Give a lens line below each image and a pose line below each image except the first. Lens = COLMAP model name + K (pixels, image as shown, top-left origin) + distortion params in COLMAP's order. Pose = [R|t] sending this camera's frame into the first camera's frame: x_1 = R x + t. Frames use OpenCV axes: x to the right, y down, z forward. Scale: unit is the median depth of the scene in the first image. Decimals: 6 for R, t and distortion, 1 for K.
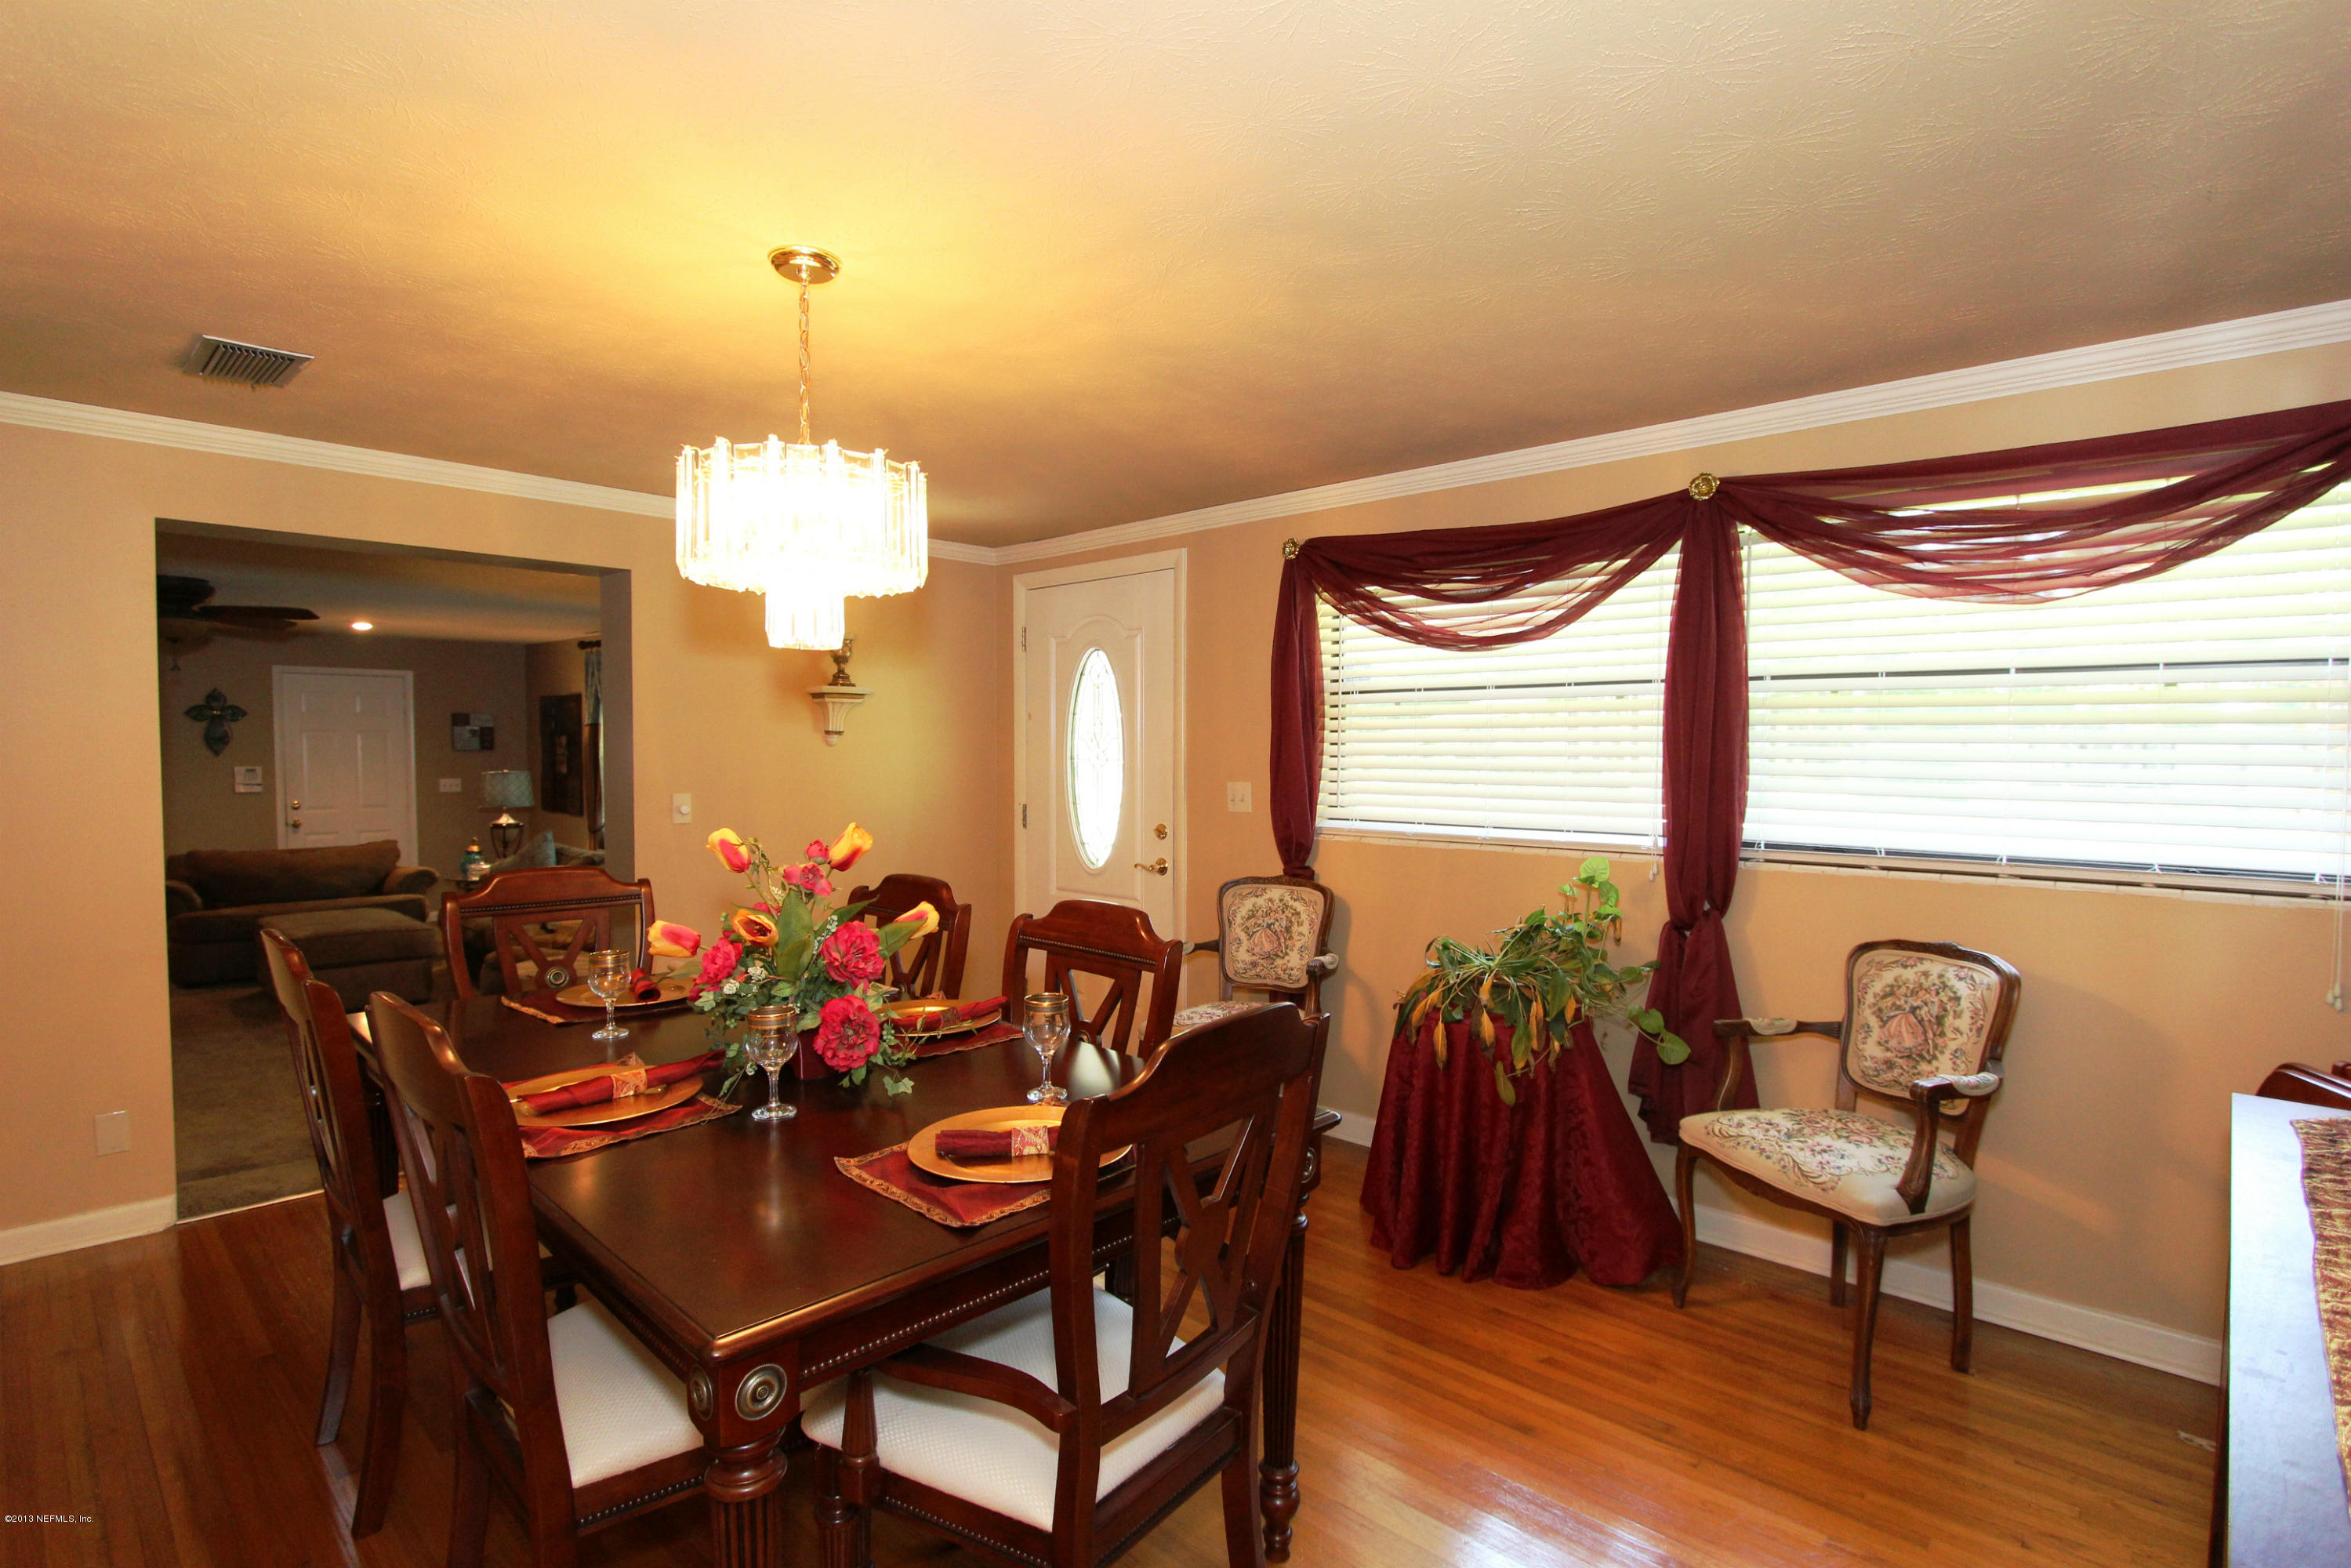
lens RADIAL K [[1096.2, 0, 1165.2], [0, 1096.2, 791.3], [0, 0, 1]] dist [-0.020291, 0.004239]
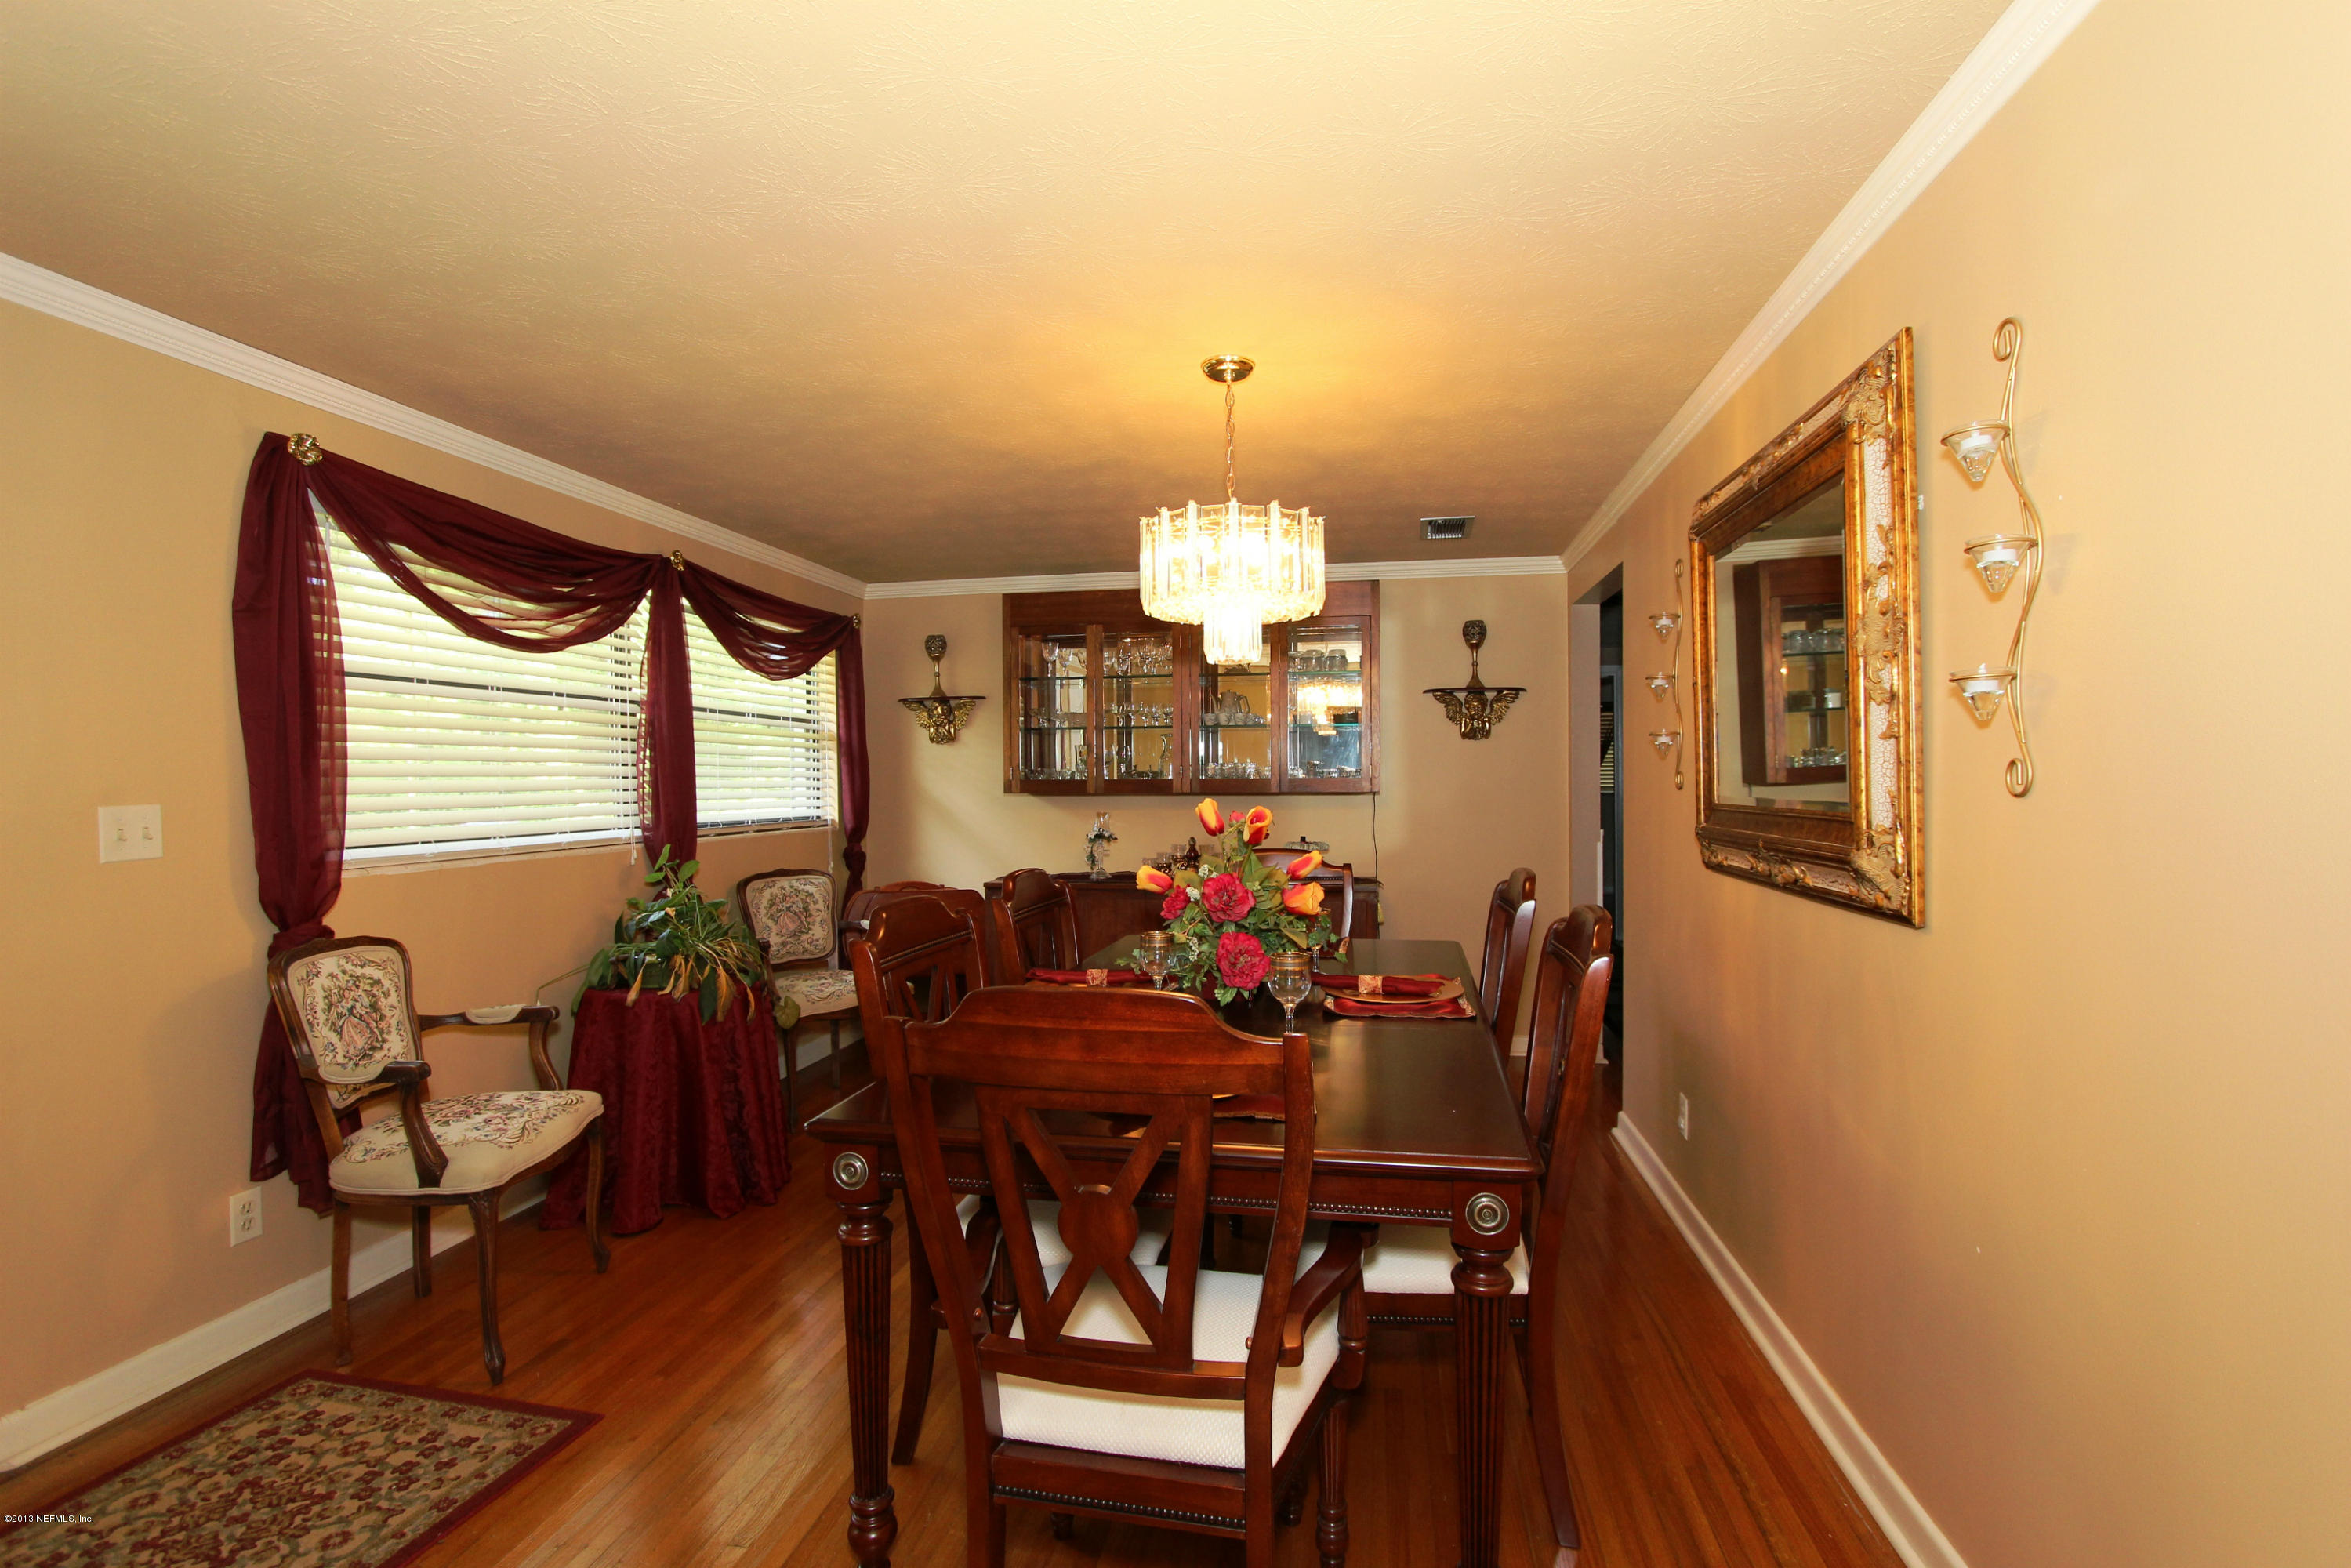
lens RADIAL K [[1096.2, 0, 1165.2], [0, 1096.2, 791.3], [0, 0, 1]] dist [-0.020291, 0.004239]
pose [[-0.548503, 0.000449, 0.836149, -0.904856], [0.045745, 0.998518, 0.029471, -0.009480], [-0.834896, 0.054414, -0.547711, 1.169434]]
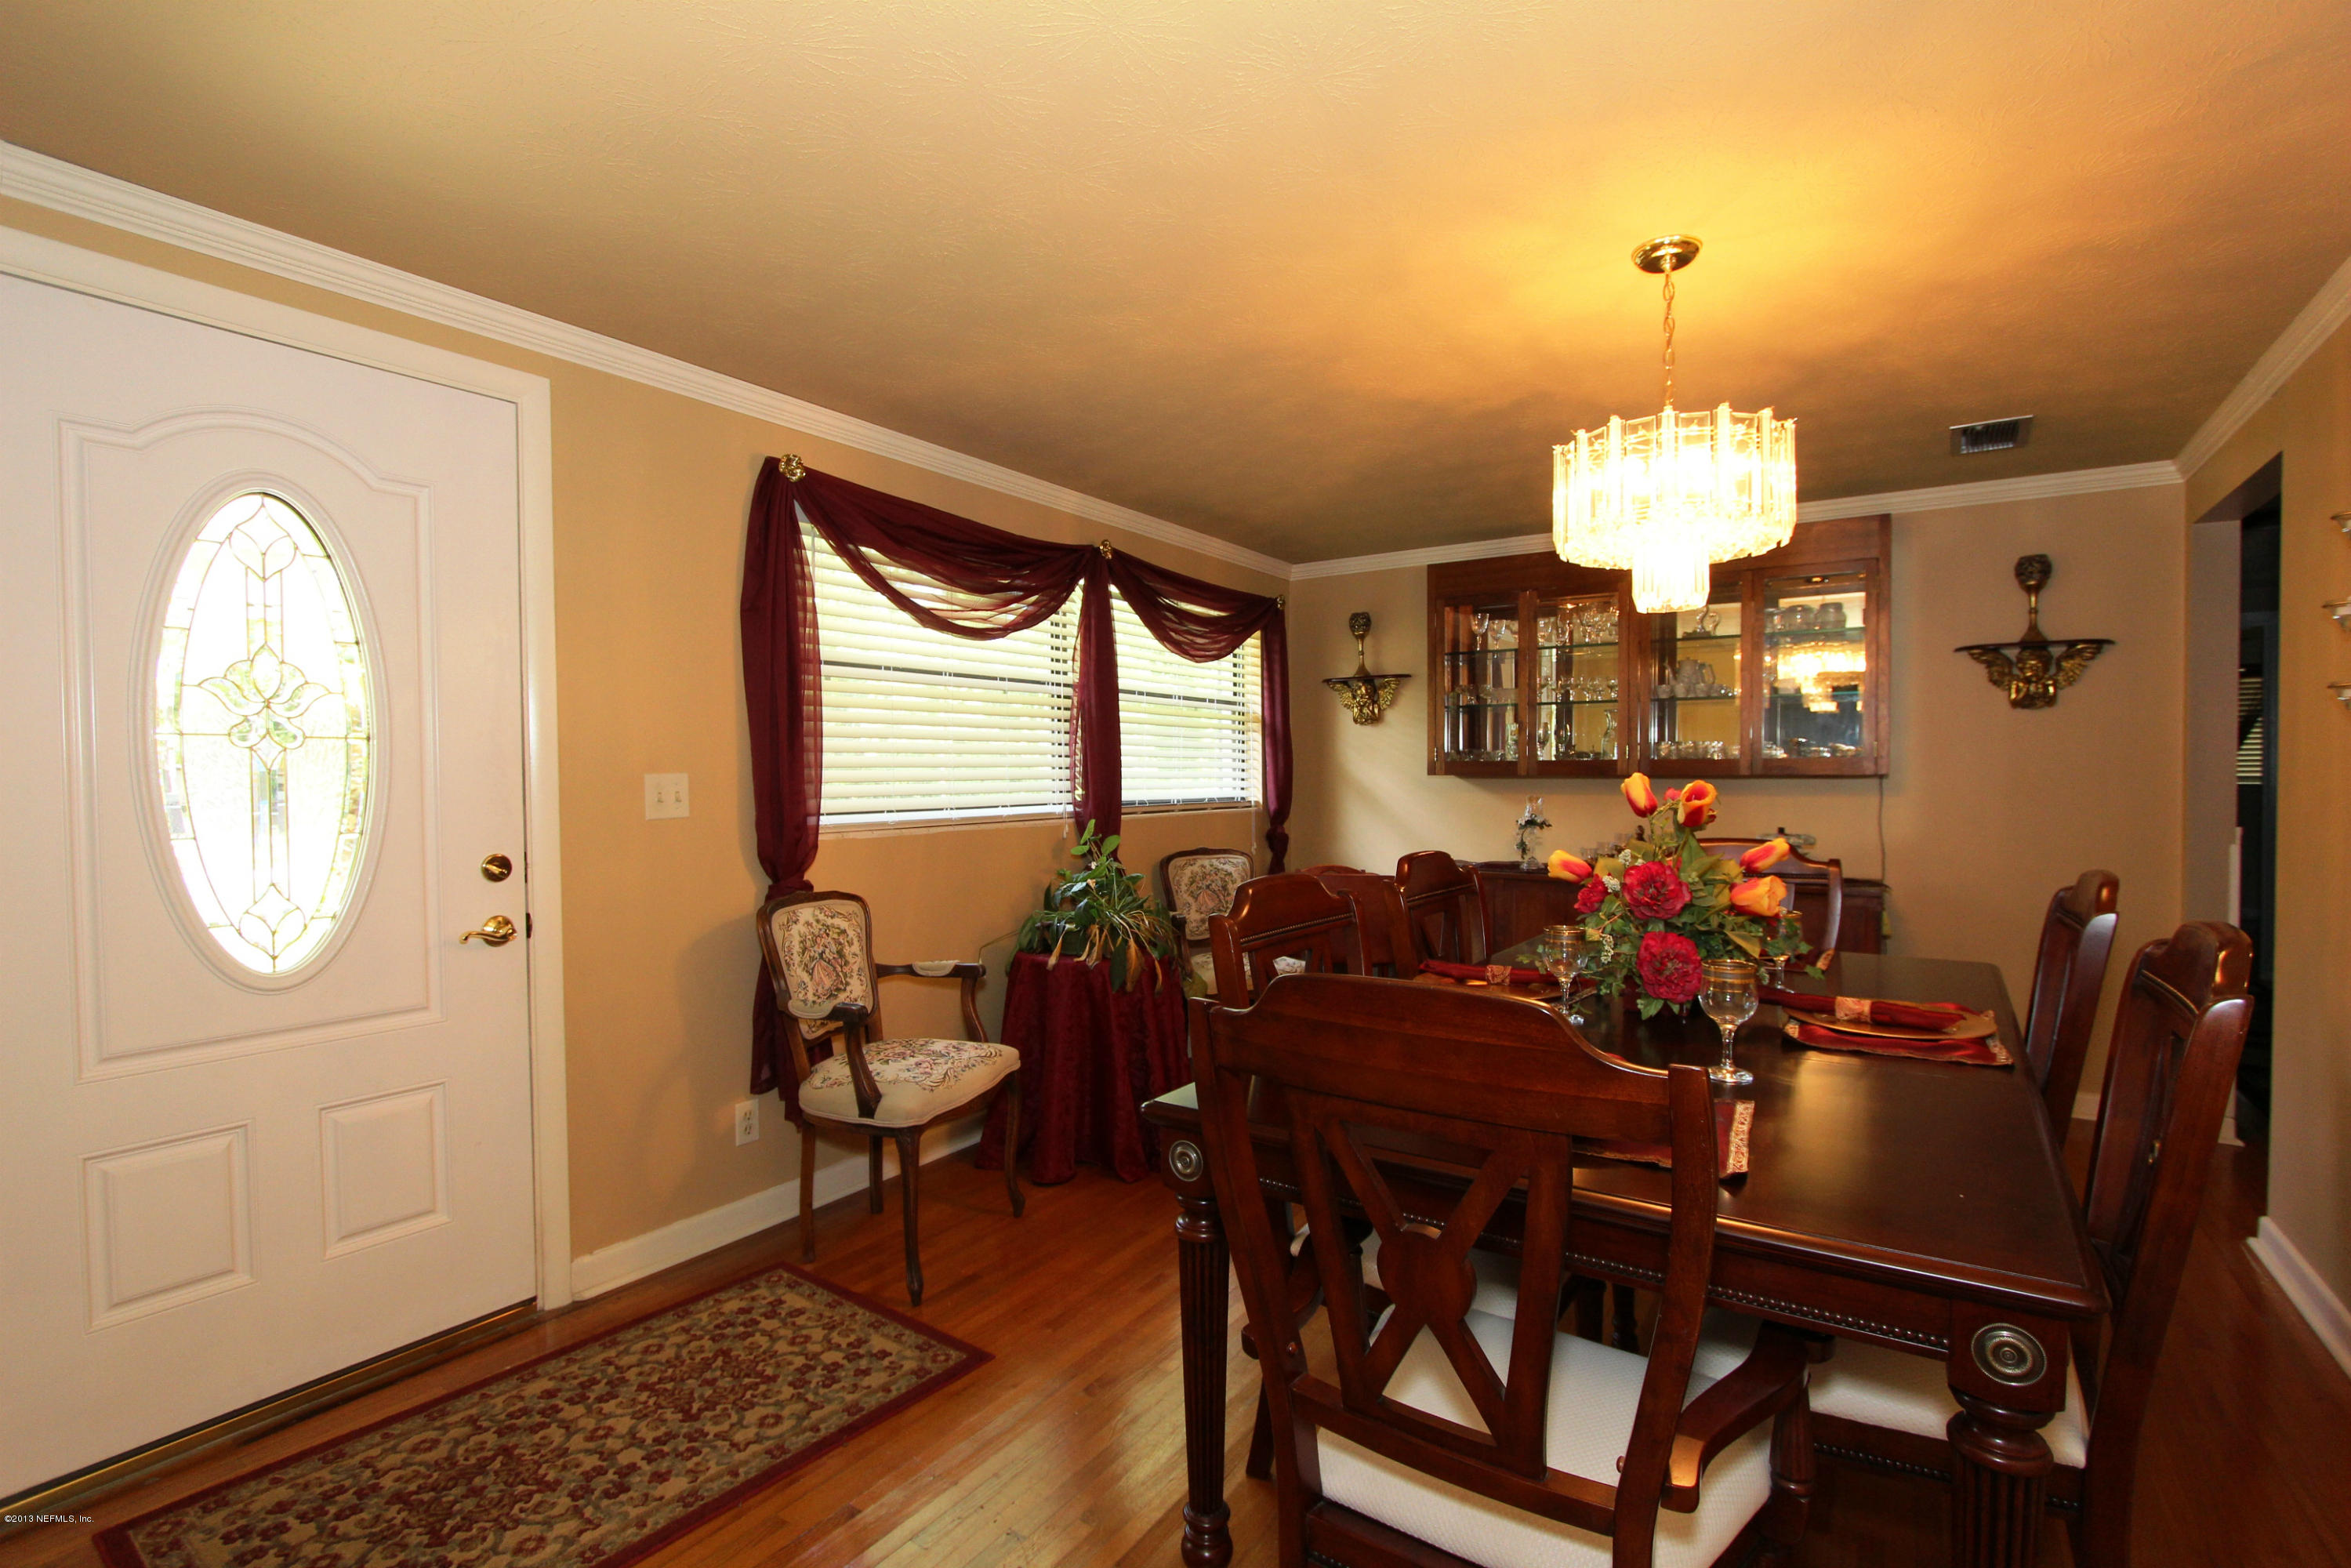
lens RADIAL K [[1096.2, 0, 1165.2], [0, 1096.2, 791.3], [0, 0, 1]] dist [-0.020291, 0.004239]
pose [[-0.175191, -0.011964, 0.984462, -0.863929], [0.046237, 0.998723, 0.020366, 0.004927], [-0.983448, 0.049087, -0.174415, 1.108967]]
